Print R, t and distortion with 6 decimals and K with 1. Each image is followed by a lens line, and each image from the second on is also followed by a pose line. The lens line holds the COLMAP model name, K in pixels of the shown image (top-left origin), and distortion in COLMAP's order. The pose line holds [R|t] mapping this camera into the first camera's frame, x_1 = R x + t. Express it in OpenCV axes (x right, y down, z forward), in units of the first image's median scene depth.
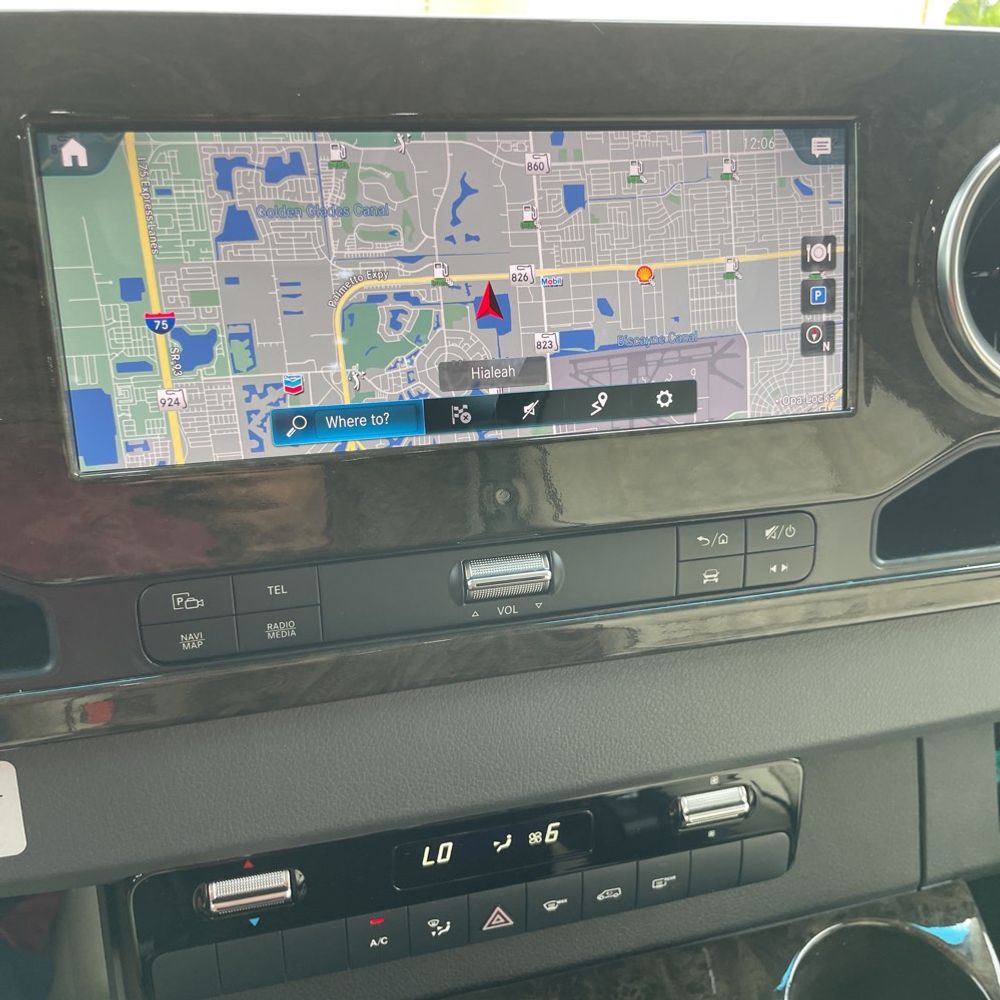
lens RADIAL K [[983.9, 0, 503.3], [0, 983.9, 478.6], [0, 0, 1]] dist [0.103368, -0.140171]
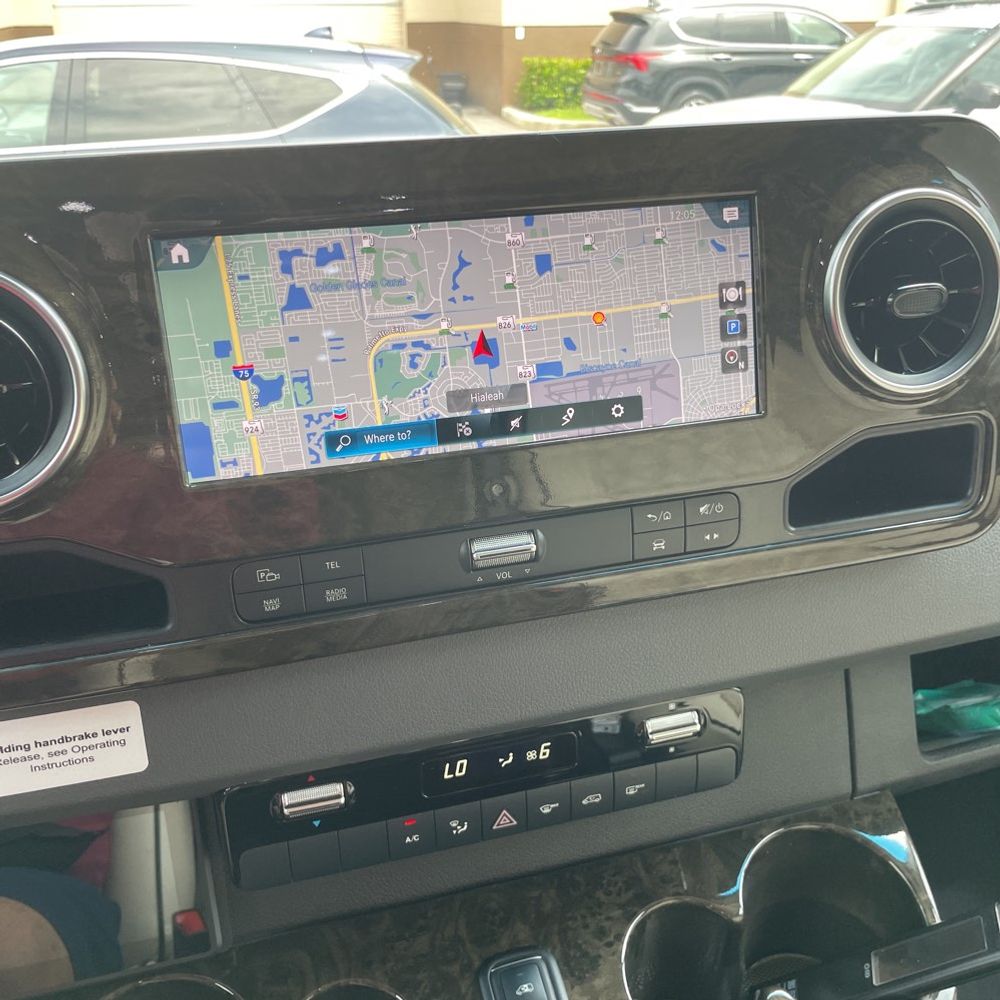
lens RADIAL K [[983.9, 0, 503.3], [0, 983.9, 478.6], [0, 0, 1]] dist [0.103368, -0.140171]
pose [[0.999361, -0.034522, 0.009253, -0.004146], [0.034360, 0.999264, 0.017054, -0.017421], [-0.009834, -0.016725, 0.999812, -0.298046]]
